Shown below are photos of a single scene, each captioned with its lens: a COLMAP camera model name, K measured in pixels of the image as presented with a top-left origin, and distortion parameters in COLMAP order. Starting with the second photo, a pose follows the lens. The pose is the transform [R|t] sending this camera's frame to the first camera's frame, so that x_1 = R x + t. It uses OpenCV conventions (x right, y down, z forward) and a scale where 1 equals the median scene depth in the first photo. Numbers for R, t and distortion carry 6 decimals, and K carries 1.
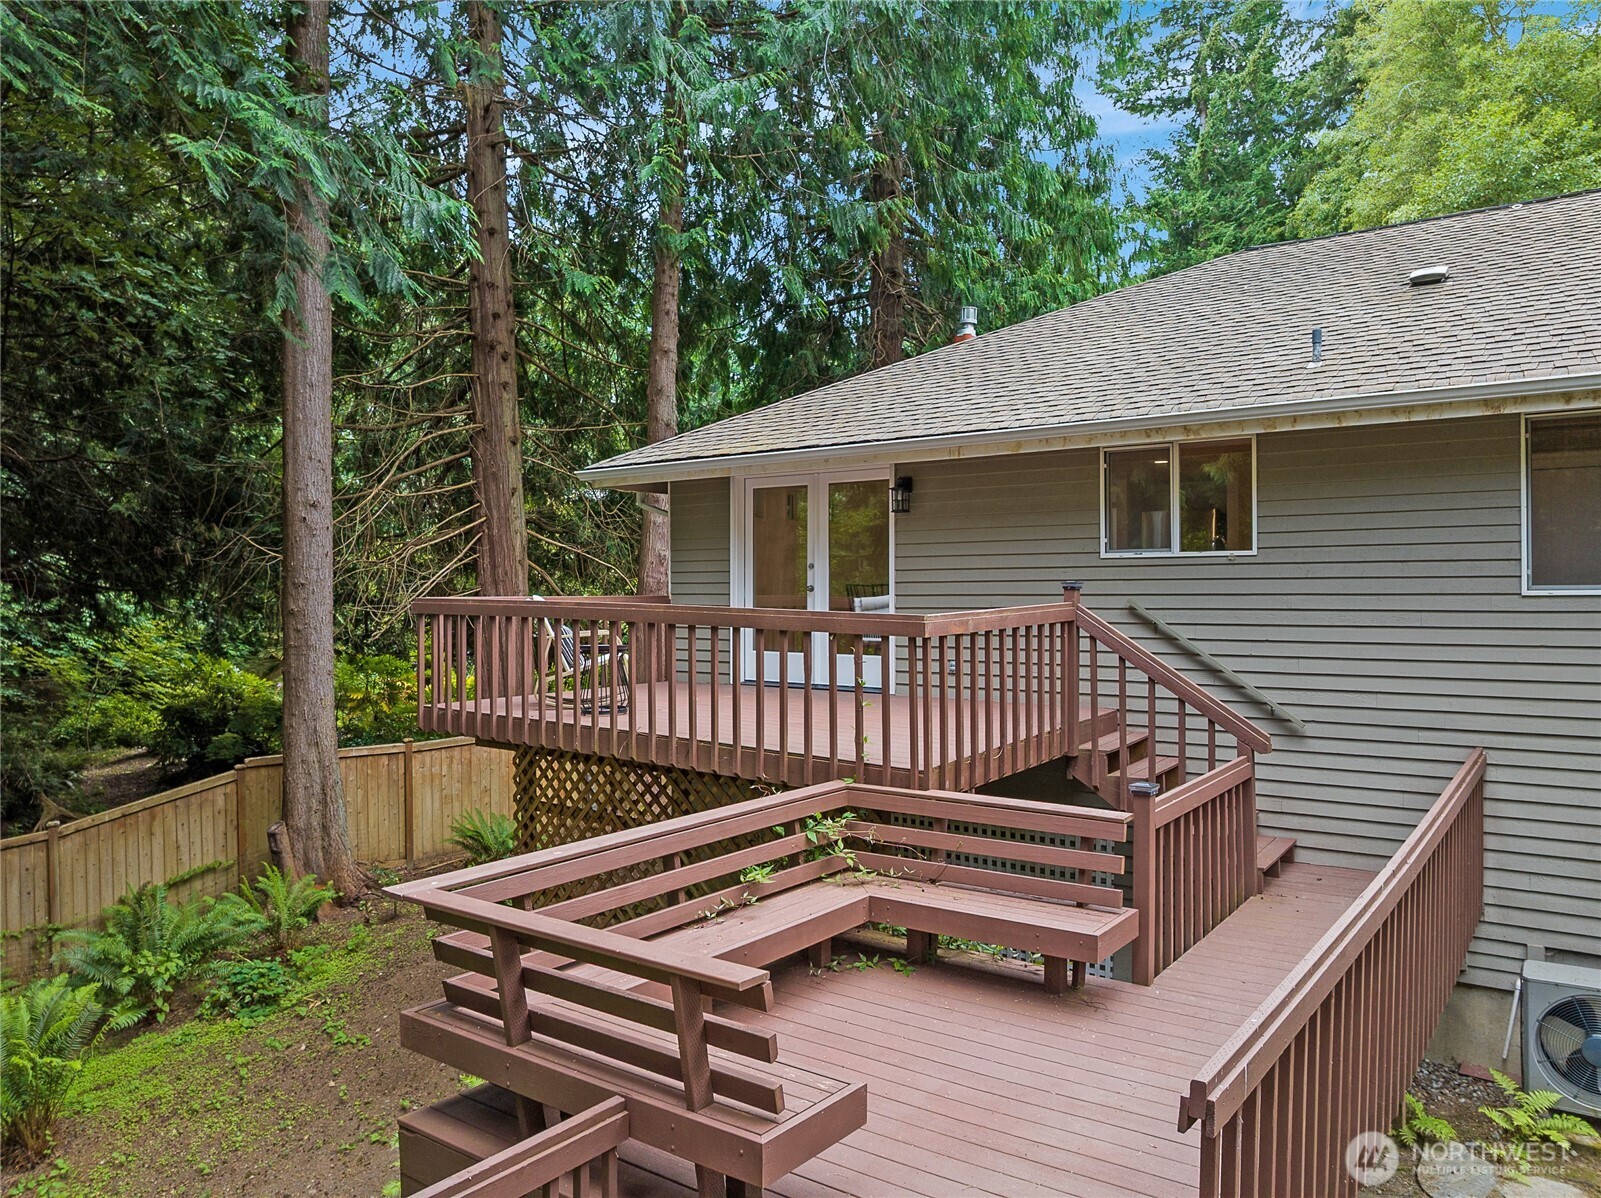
lens RADIAL K [[1122.3, 0, 809.2], [0, 1122.3, 598.0], [0, 0, 1]] dist [-0.040873, 0.007809]
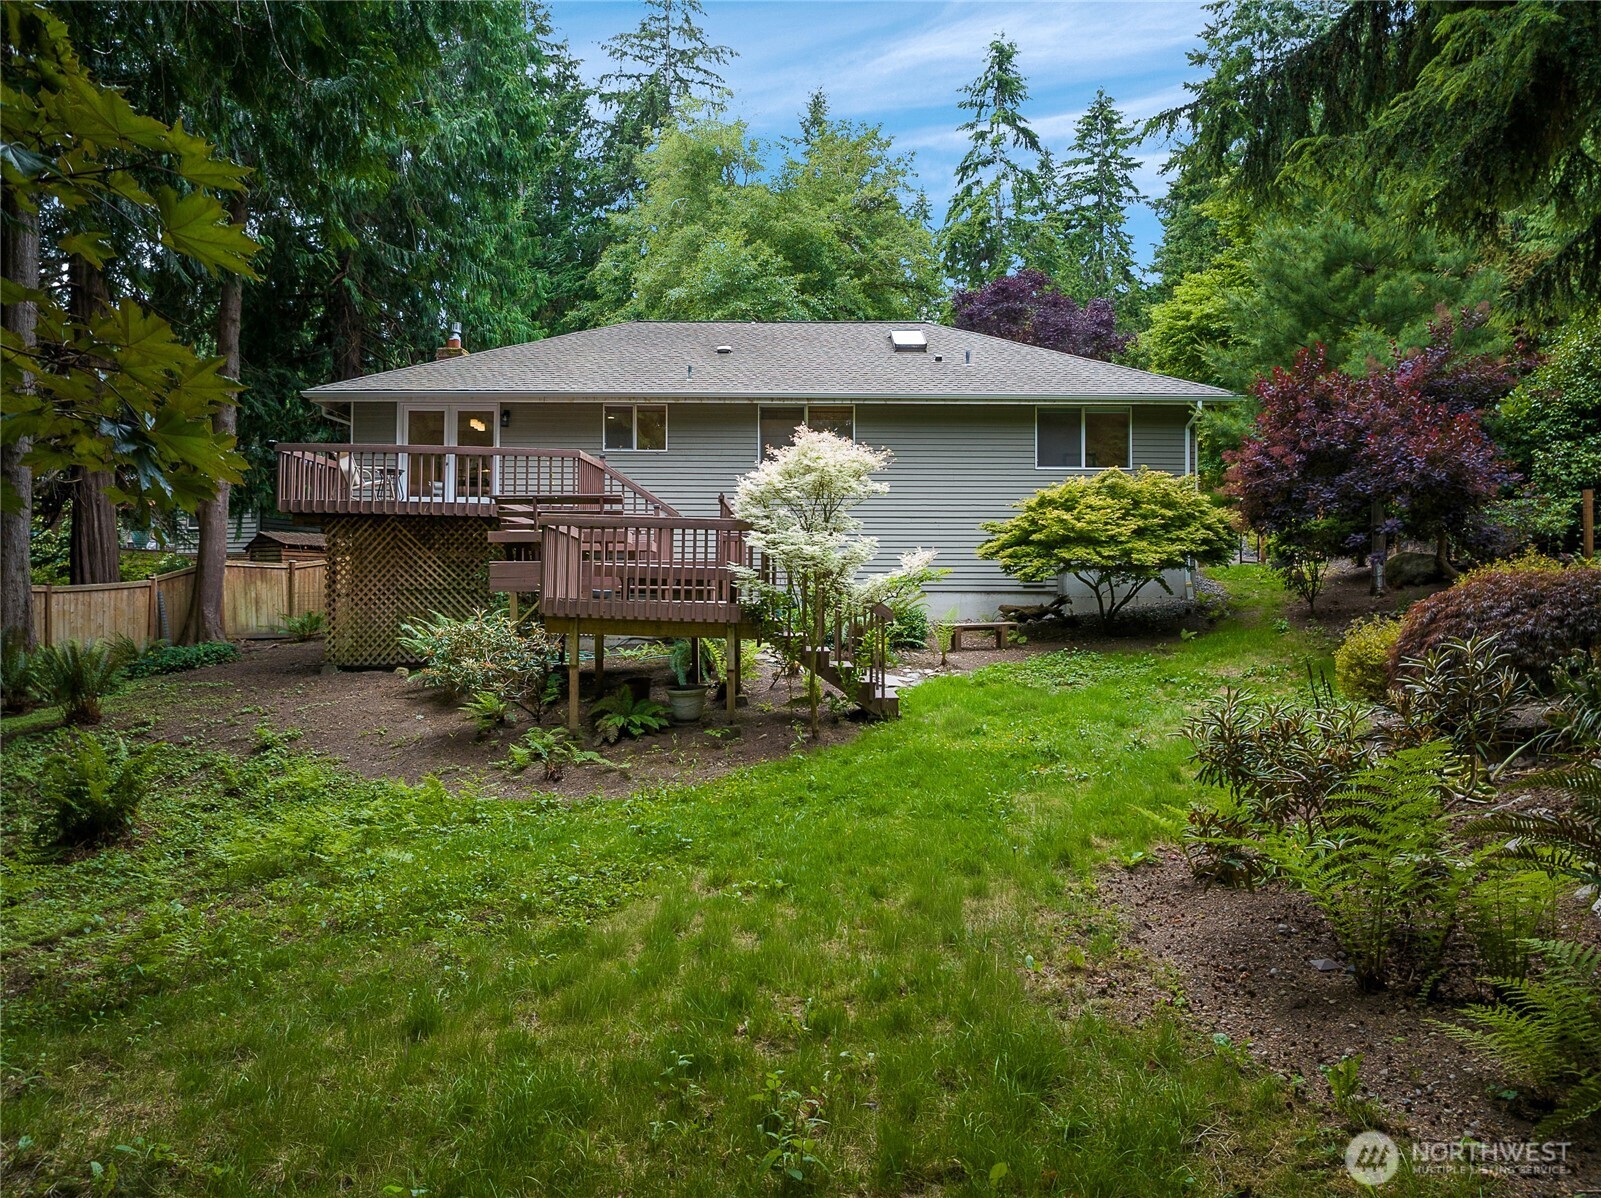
lens RADIAL K [[1122.3, 0, 809.2], [0, 1122.3, 598.0], [0, 0, 1]] dist [-0.040873, 0.007809]
pose [[0.800118, 0.011299, 0.599737, -0.477807], [-0.004161, 0.999903, -0.013286, 0.180516], [-0.599829, 0.008135, 0.800087, -0.678427]]
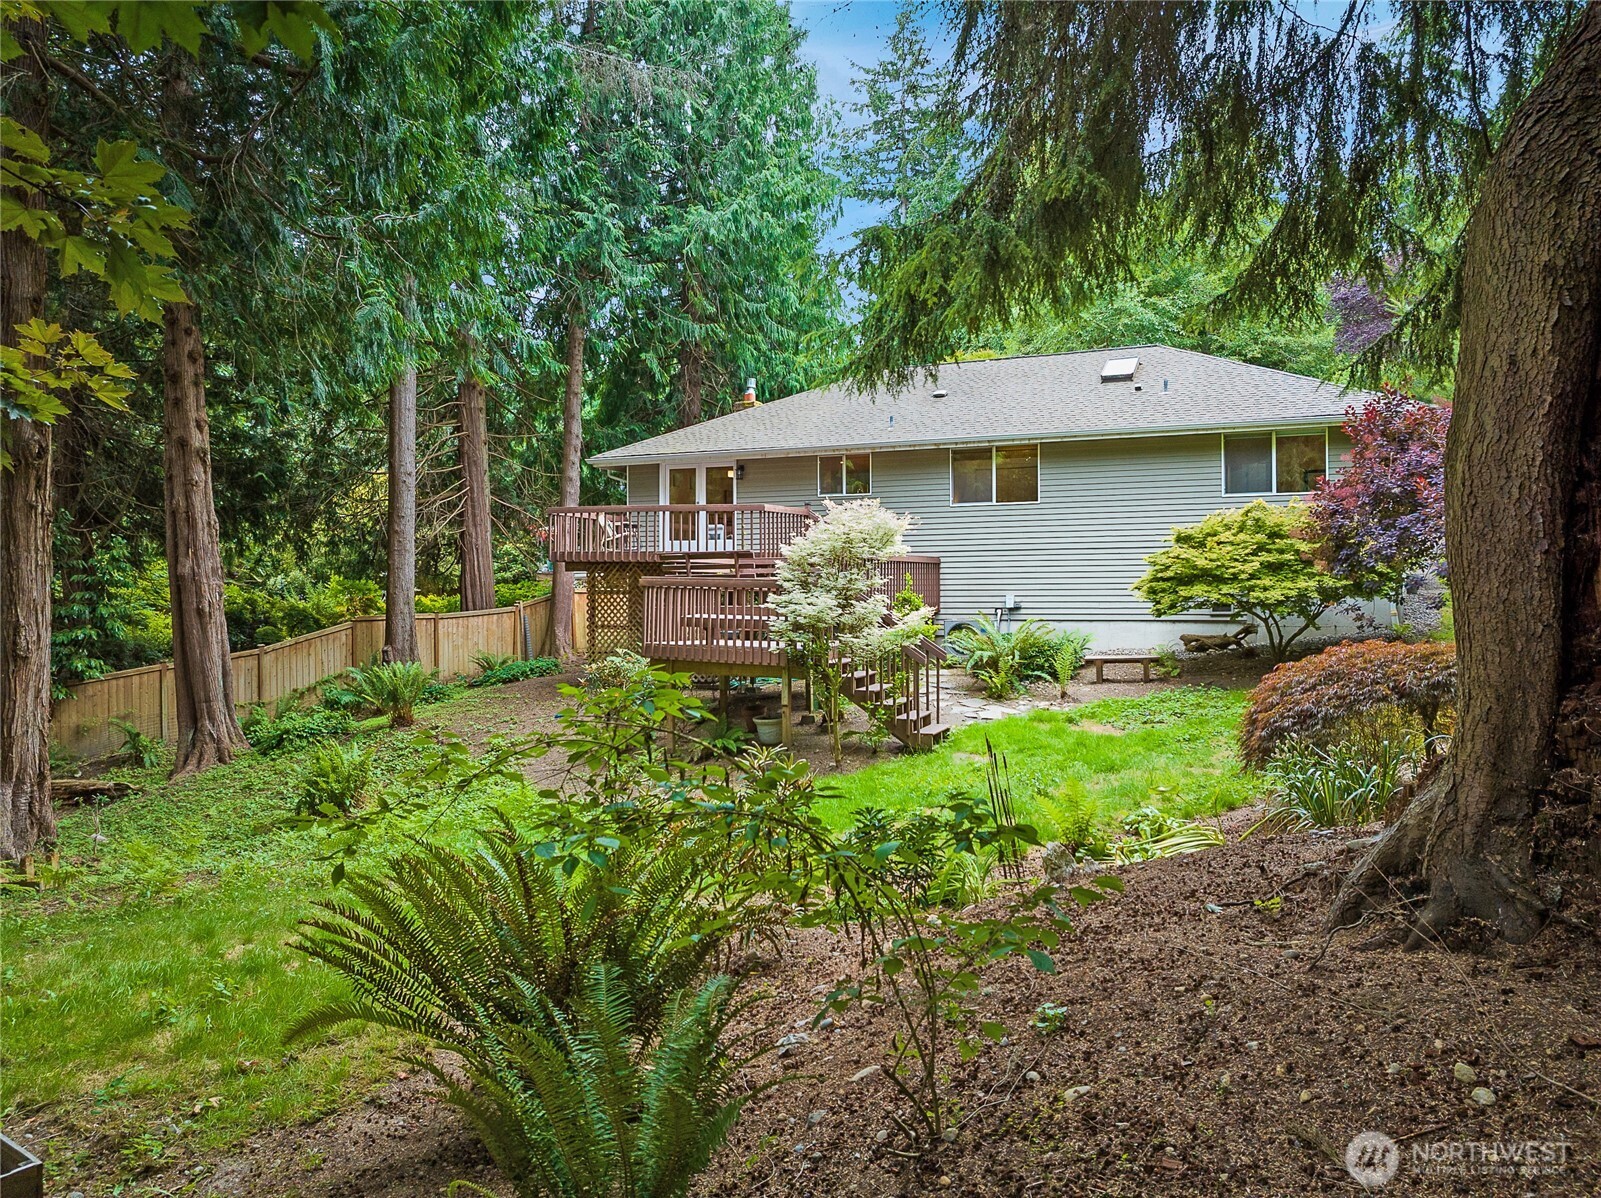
lens RADIAL K [[1122.3, 0, 809.2], [0, 1122.3, 598.0], [0, 0, 1]] dist [-0.040873, 0.007809]
pose [[0.972067, 0.002073, 0.234693, -0.229691], [-0.000390, 0.999974, -0.007218, 0.134304], [-0.234701, 0.006925, 0.972043, -0.949108]]
